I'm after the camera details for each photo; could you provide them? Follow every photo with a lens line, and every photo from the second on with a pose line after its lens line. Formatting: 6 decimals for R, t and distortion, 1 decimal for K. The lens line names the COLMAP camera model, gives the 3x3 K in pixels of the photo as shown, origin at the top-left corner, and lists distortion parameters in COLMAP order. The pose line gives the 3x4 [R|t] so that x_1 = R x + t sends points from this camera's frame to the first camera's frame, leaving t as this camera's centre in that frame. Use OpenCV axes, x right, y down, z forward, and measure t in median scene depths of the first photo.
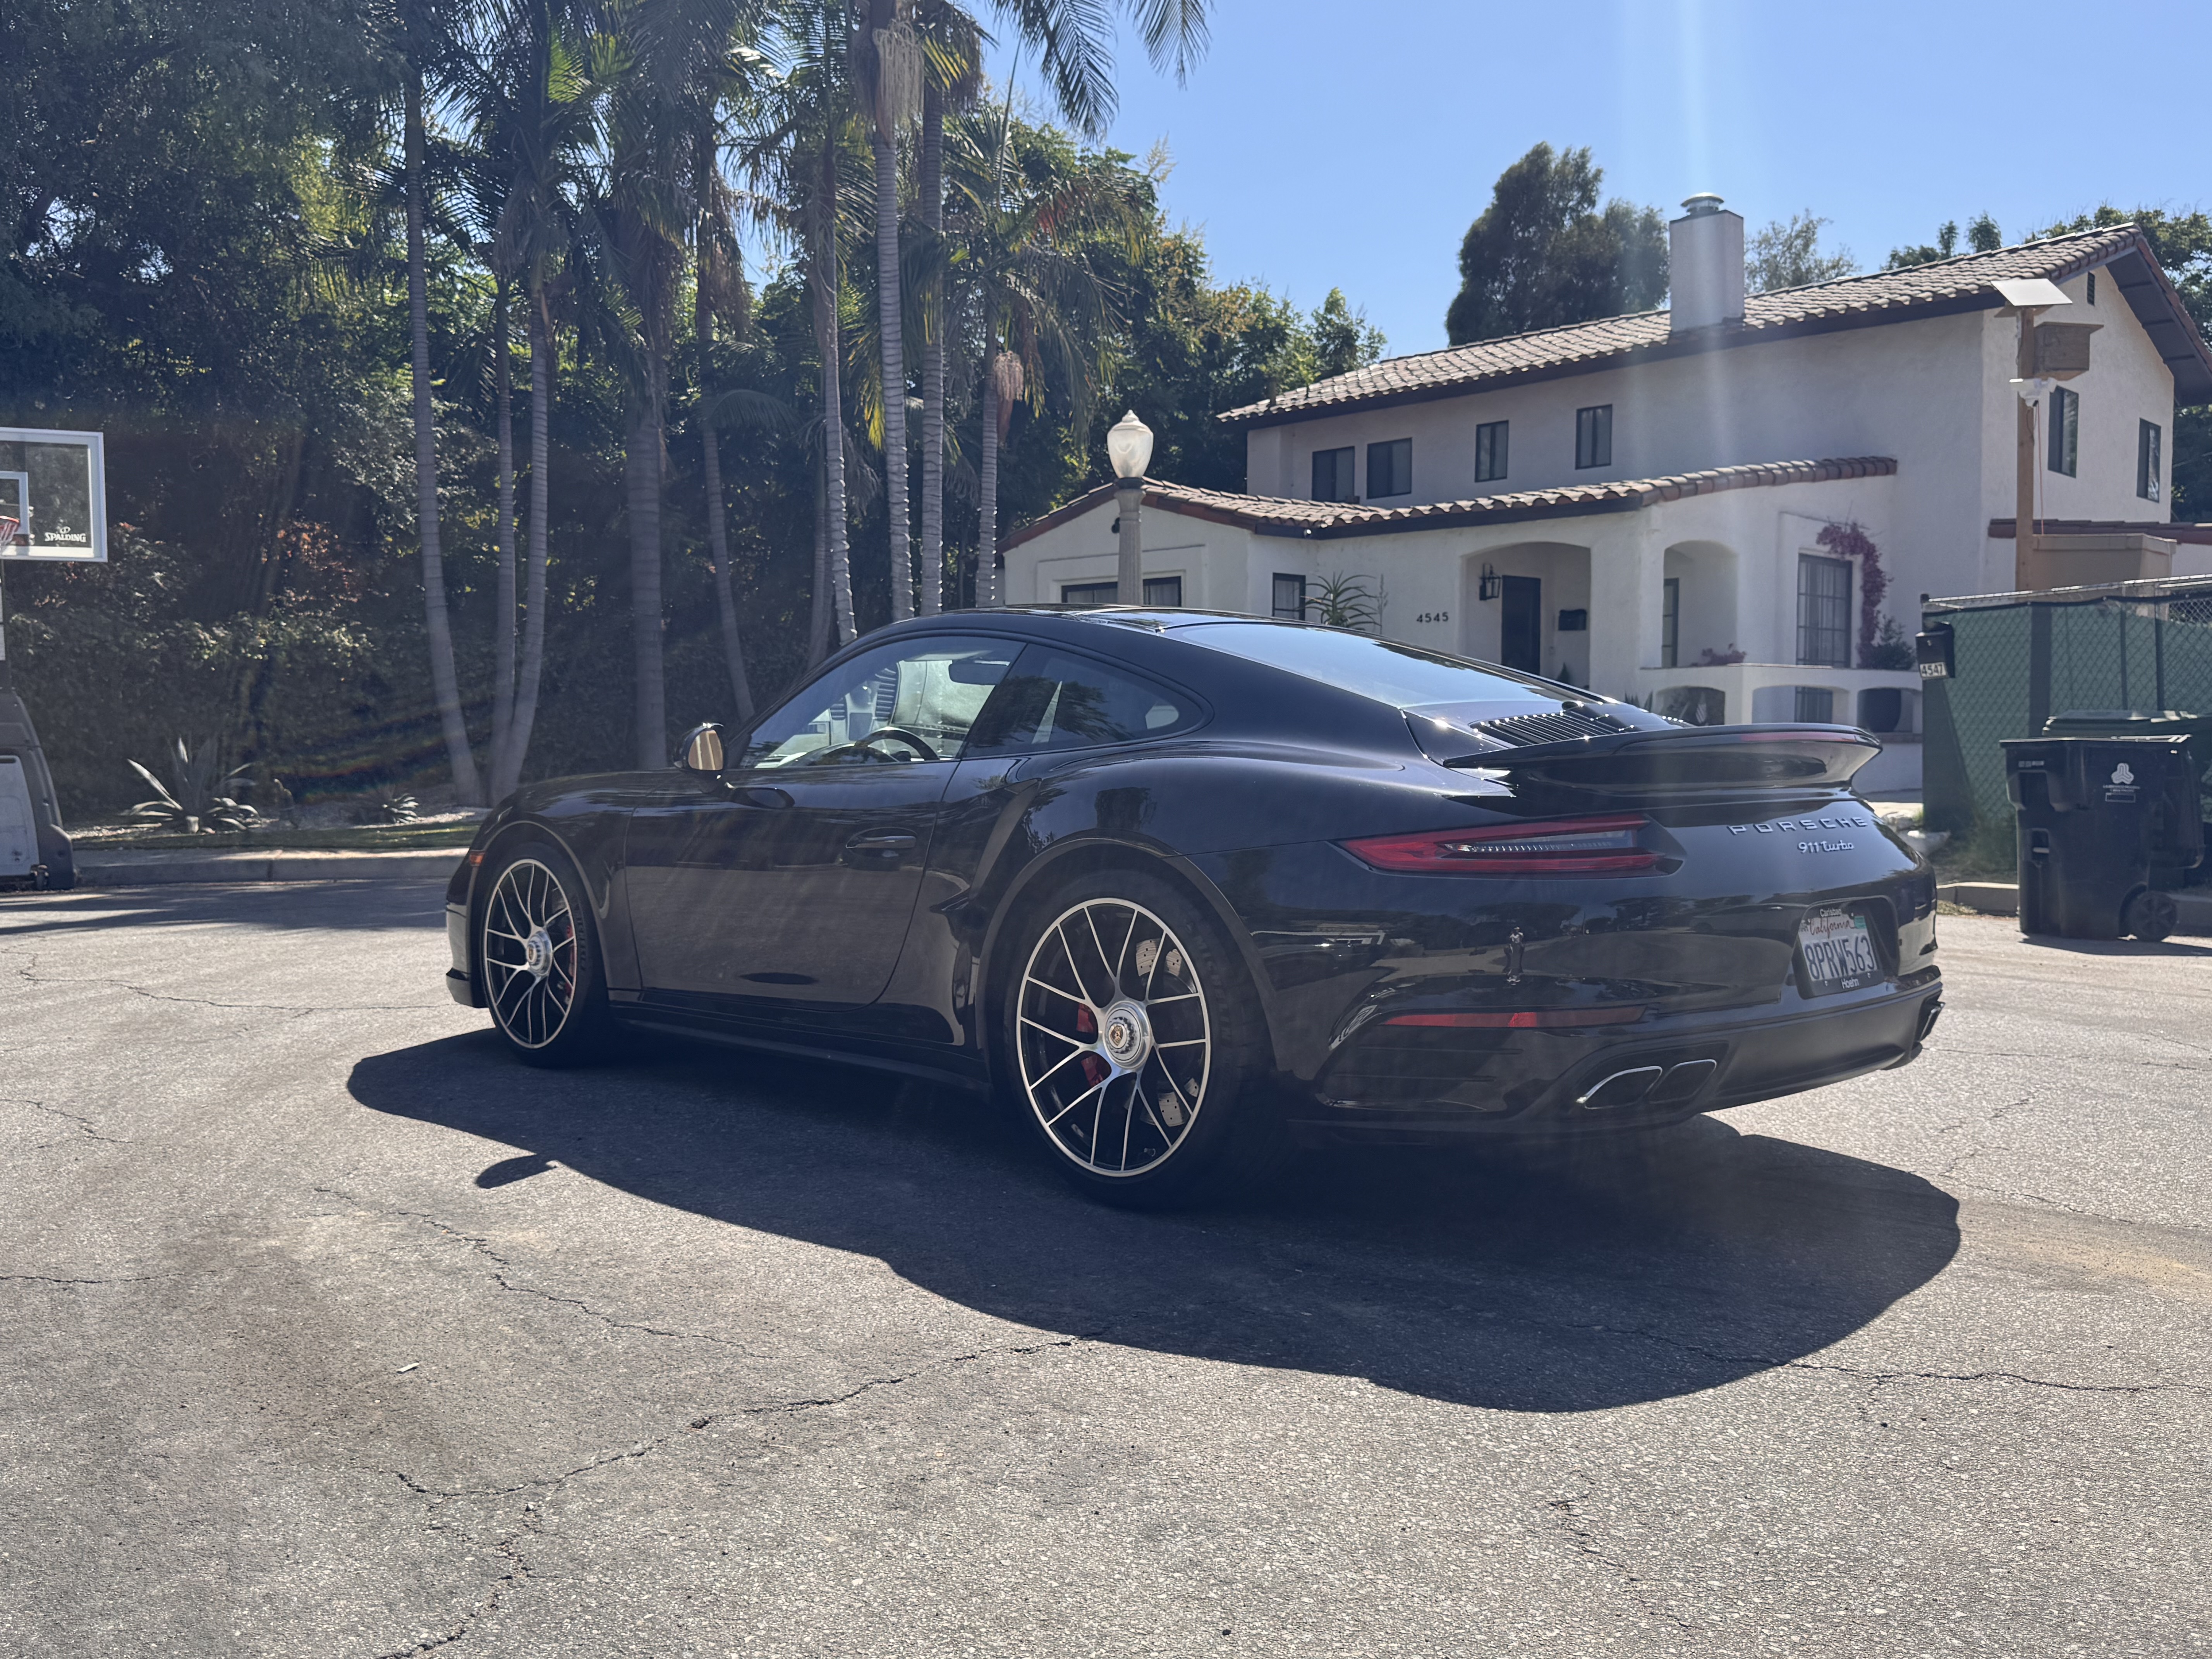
lens RADIAL K [[1900.3, 0, 1106.0], [0, 1900.3, 829.5], [0, 0, 1]] dist [0.158734, -0.335179]
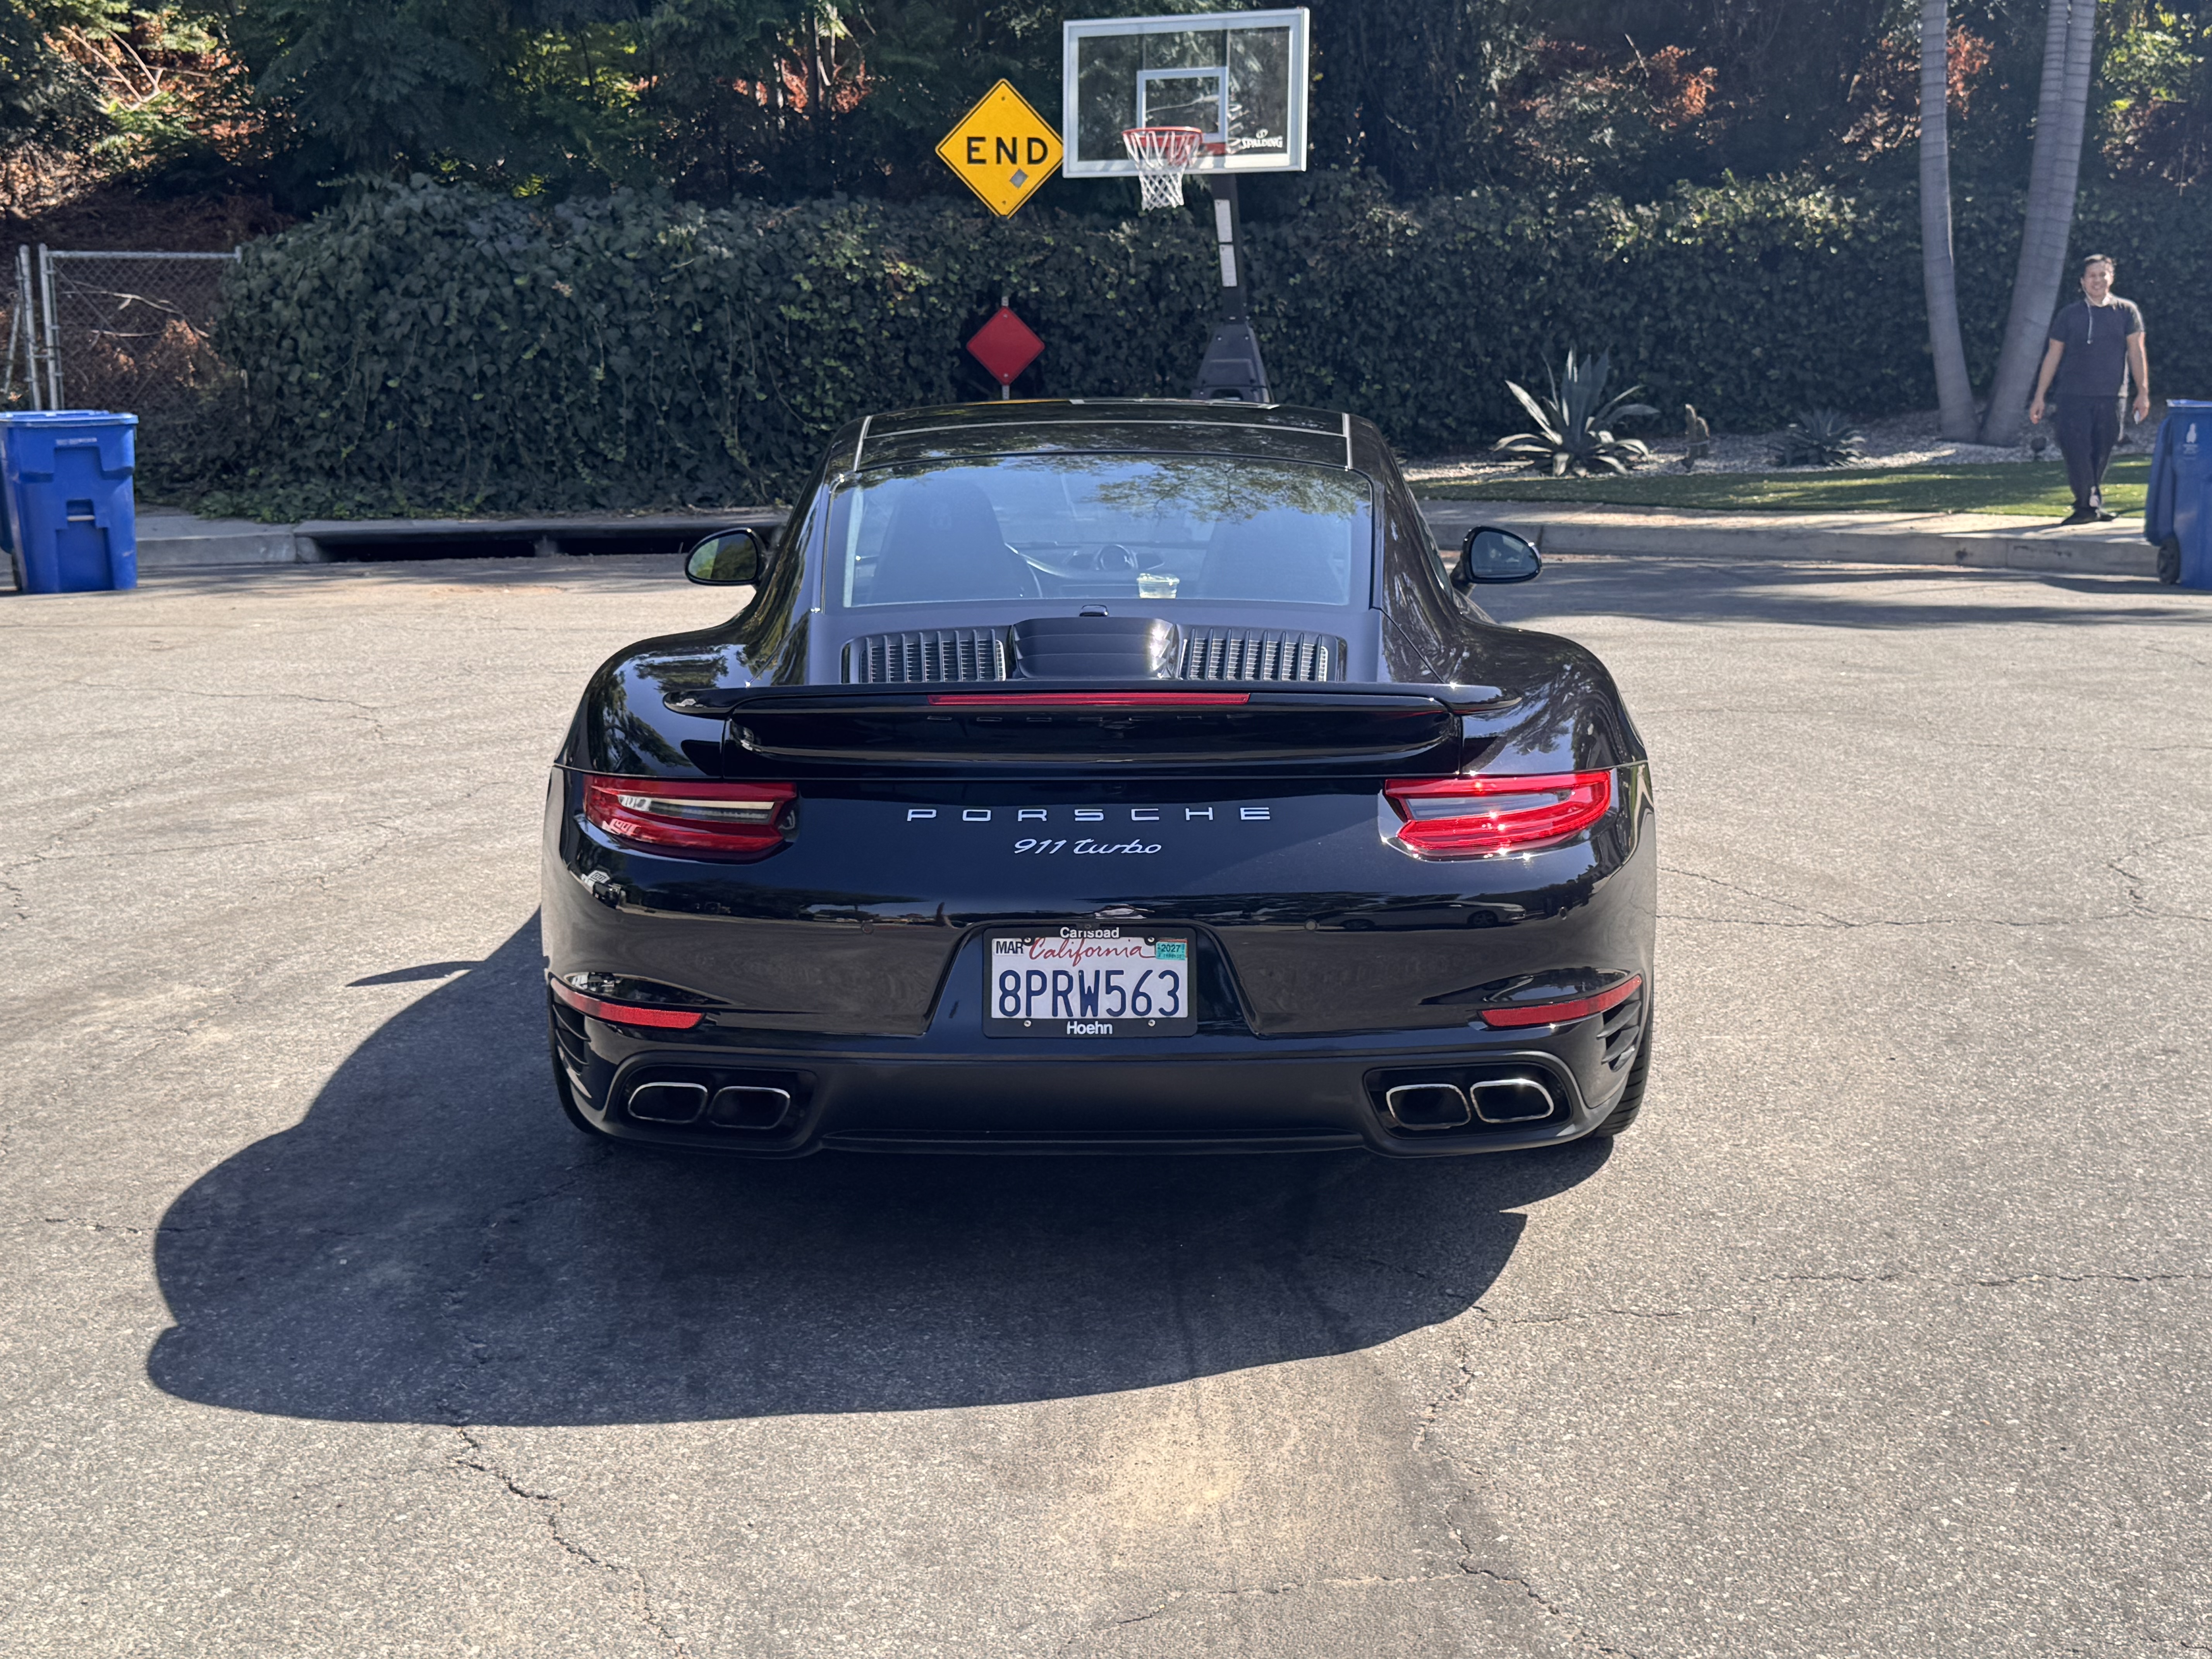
lens RADIAL K [[2737.8, 0, 1106.0], [0, 2737.8, 829.5], [0, 0, 1]] dist [0.099455, -0.019201]
pose [[0.707399, 0.129486, -0.694852, 0.191242], [-0.023212, 0.986802, 0.160260, -0.028926], [0.706433, -0.097239, 0.701068, 0.043334]]
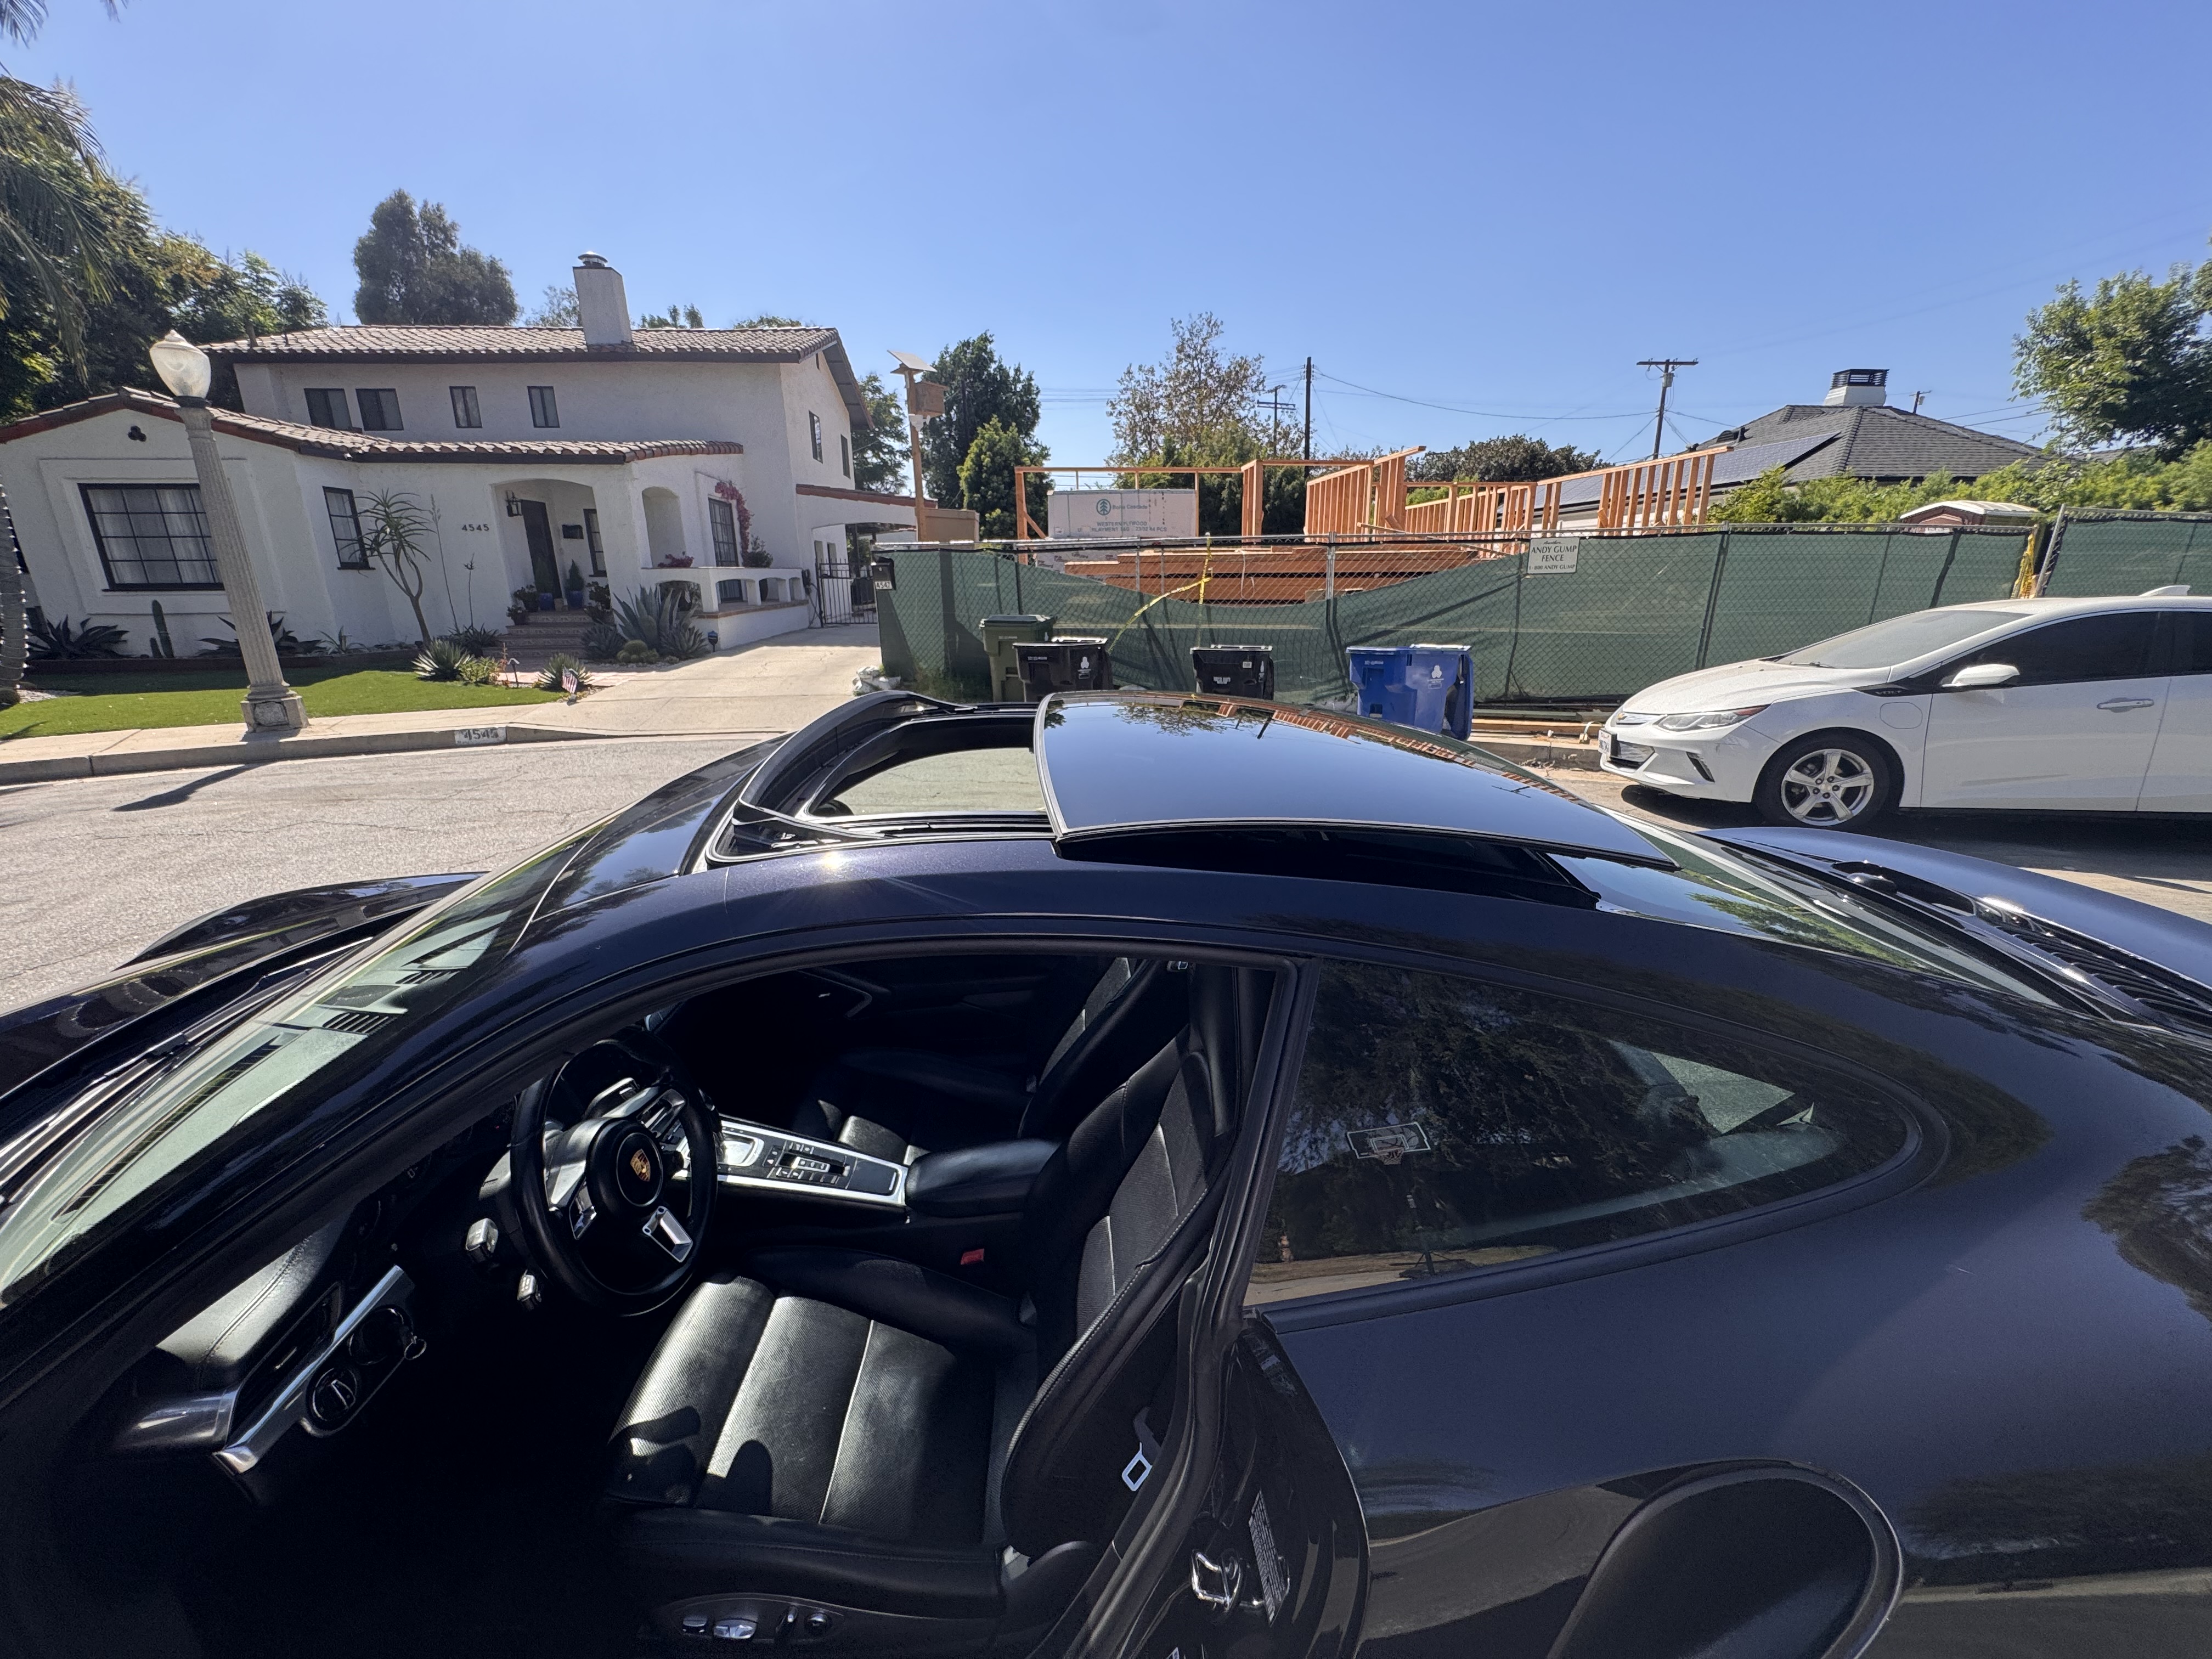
lens RADIAL K [[886.3, 0, 1106.0], [0, 886.3, 829.5], [0, 0, 1]] dist [-0.003195, -0.000248]
pose [[0.665910, -0.204956, 0.717327, -0.041063], [0.038496, 0.969681, 0.241322, -0.034556], [-0.745039, -0.133085, 0.653610, 0.187185]]
